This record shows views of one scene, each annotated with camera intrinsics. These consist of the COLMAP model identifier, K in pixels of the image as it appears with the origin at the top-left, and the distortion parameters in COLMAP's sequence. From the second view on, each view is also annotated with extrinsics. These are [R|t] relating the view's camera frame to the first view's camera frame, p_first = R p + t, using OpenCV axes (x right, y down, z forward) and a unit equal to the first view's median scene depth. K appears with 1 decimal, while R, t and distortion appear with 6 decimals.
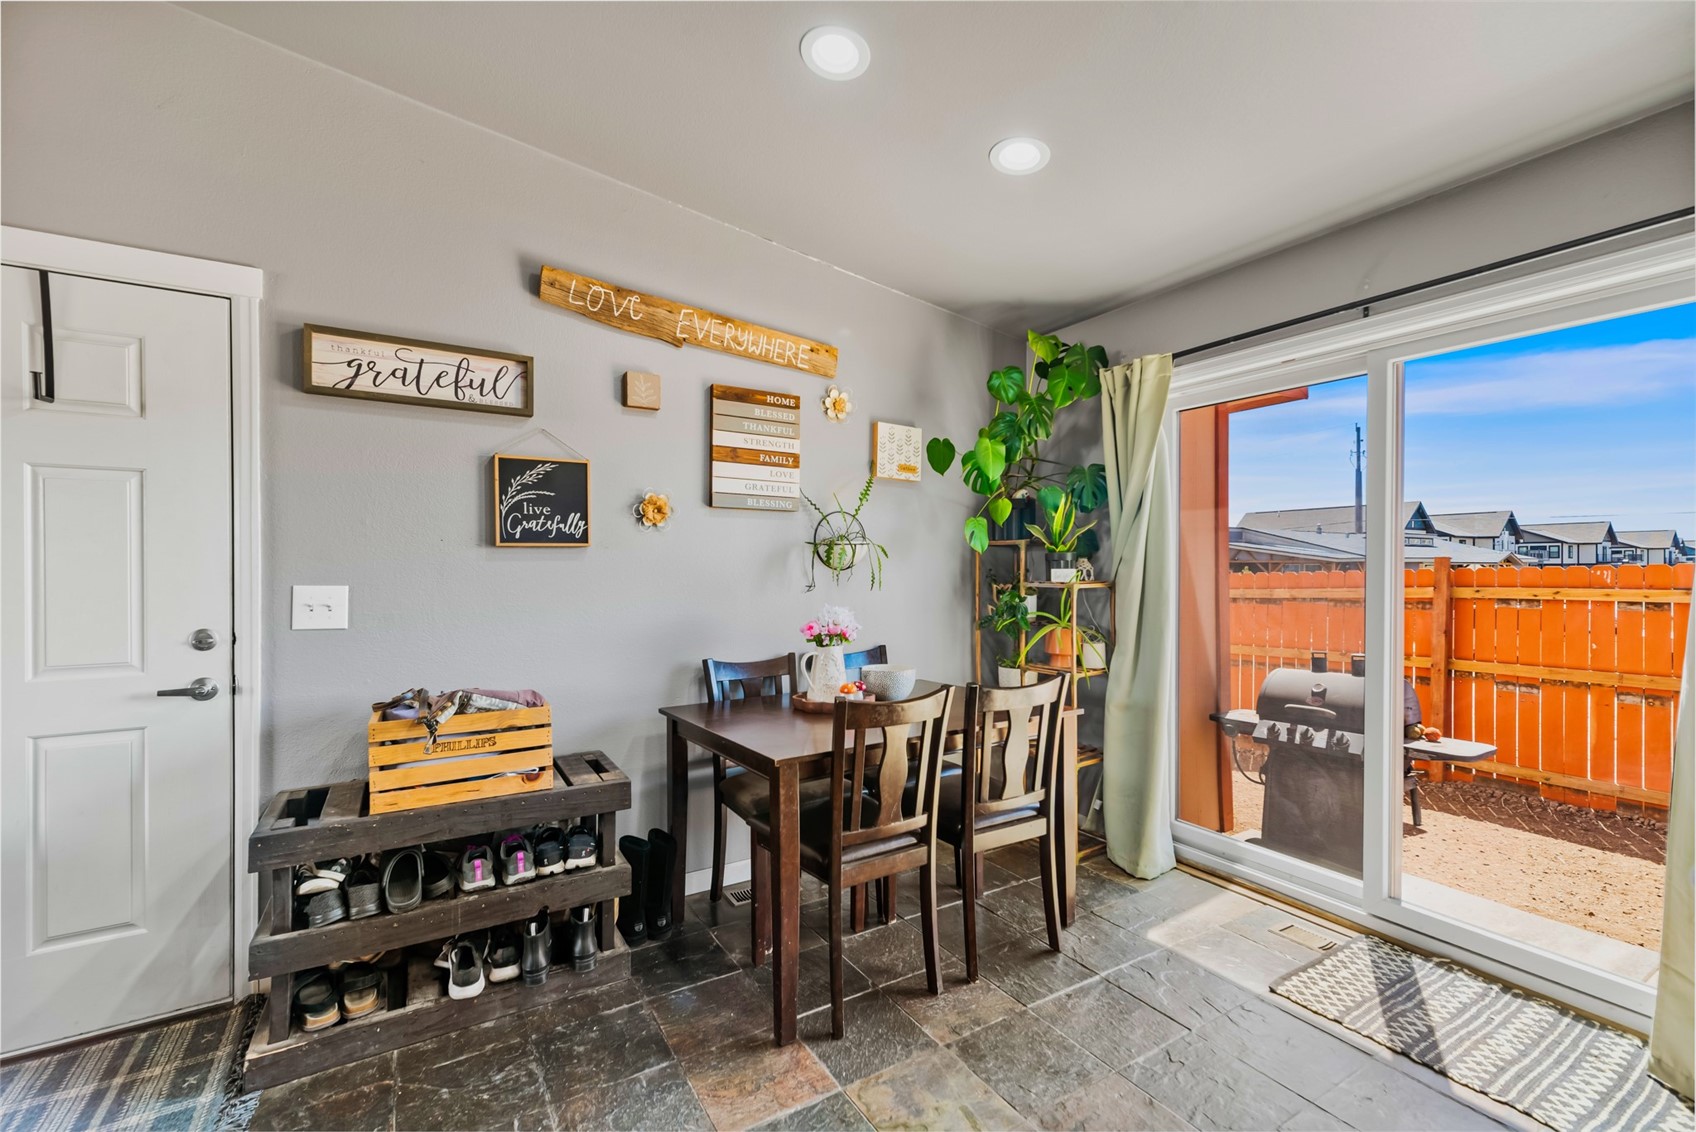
lens RADIAL K [[736.6, 0, 850.5], [0, 736.6, 567.8], [0, 0, 1]] dist [0.008644, 0.000481]
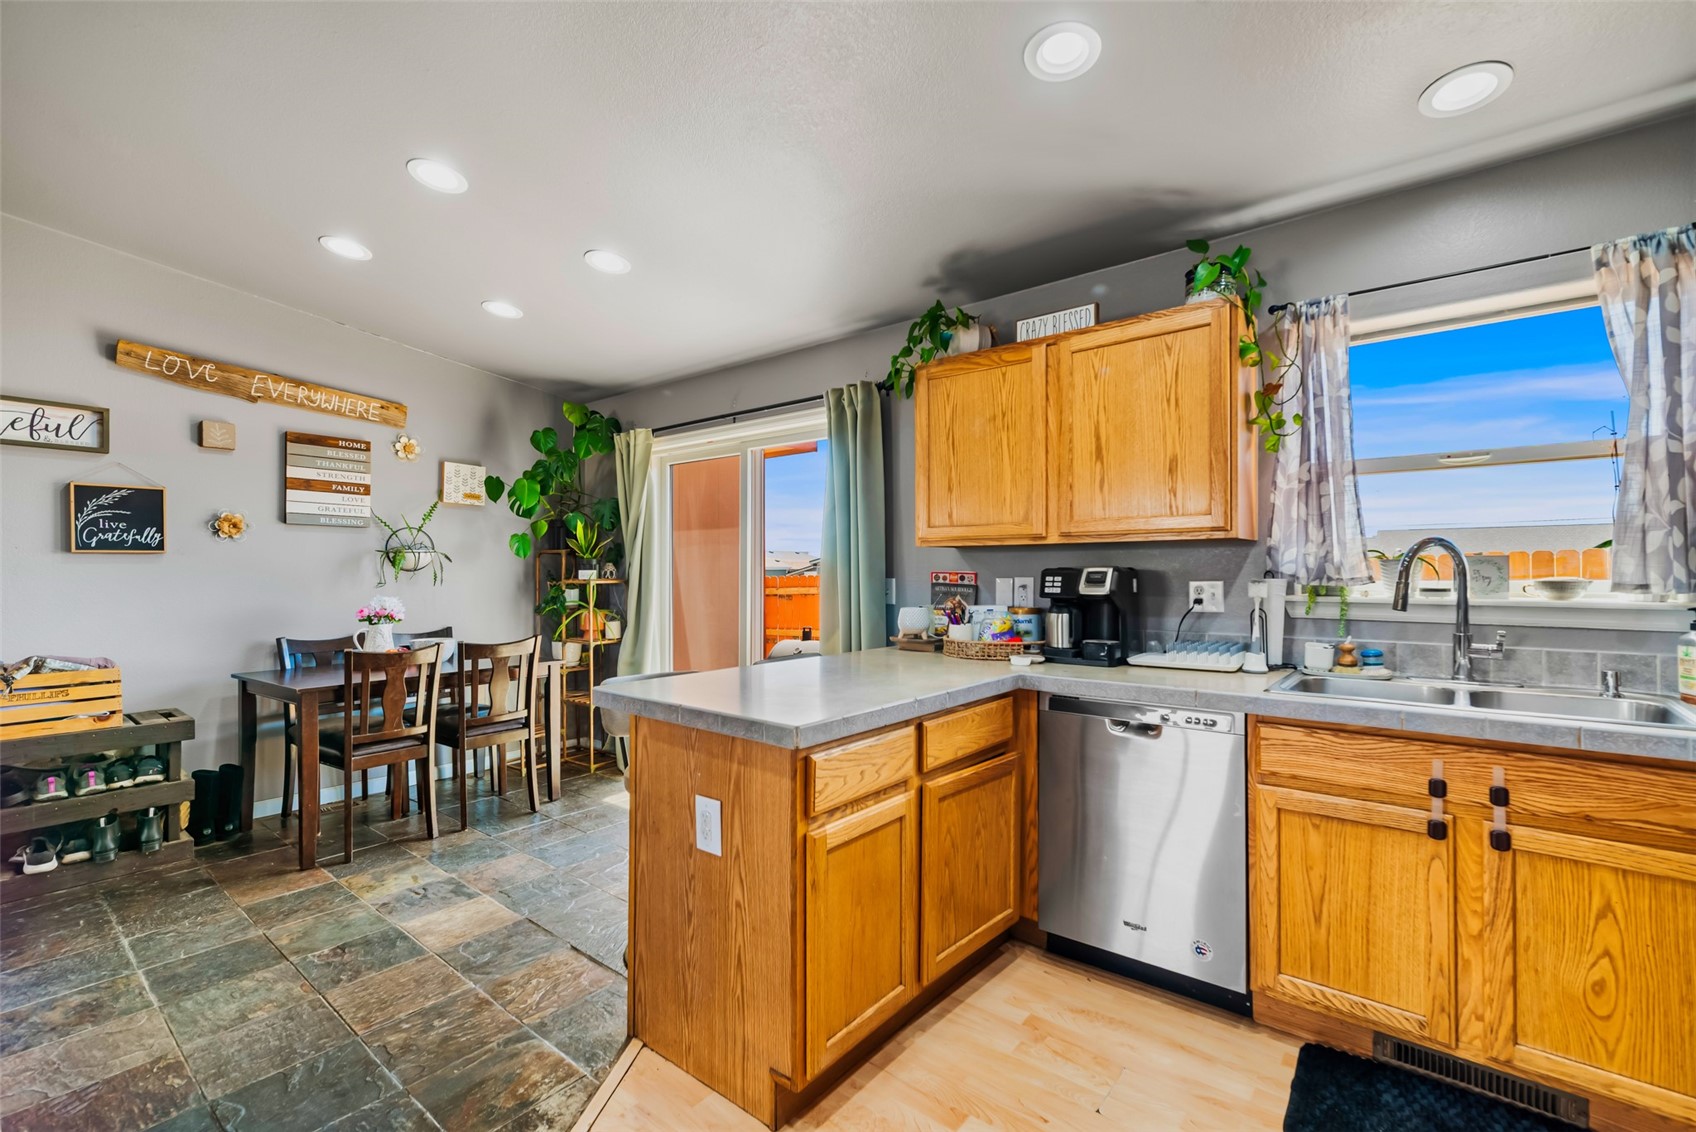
lens RADIAL K [[743.3, 0, 850.9], [0, 743.3, 569.4], [0, 0, 1]] dist [0.007823, 0.000353]
pose [[0.942365, 0.000273, 0.334586, 0.357362], [0.000743, 0.999995, -0.002909, 0.005240], [-0.334586, 0.002990, 0.942361, -0.677485]]
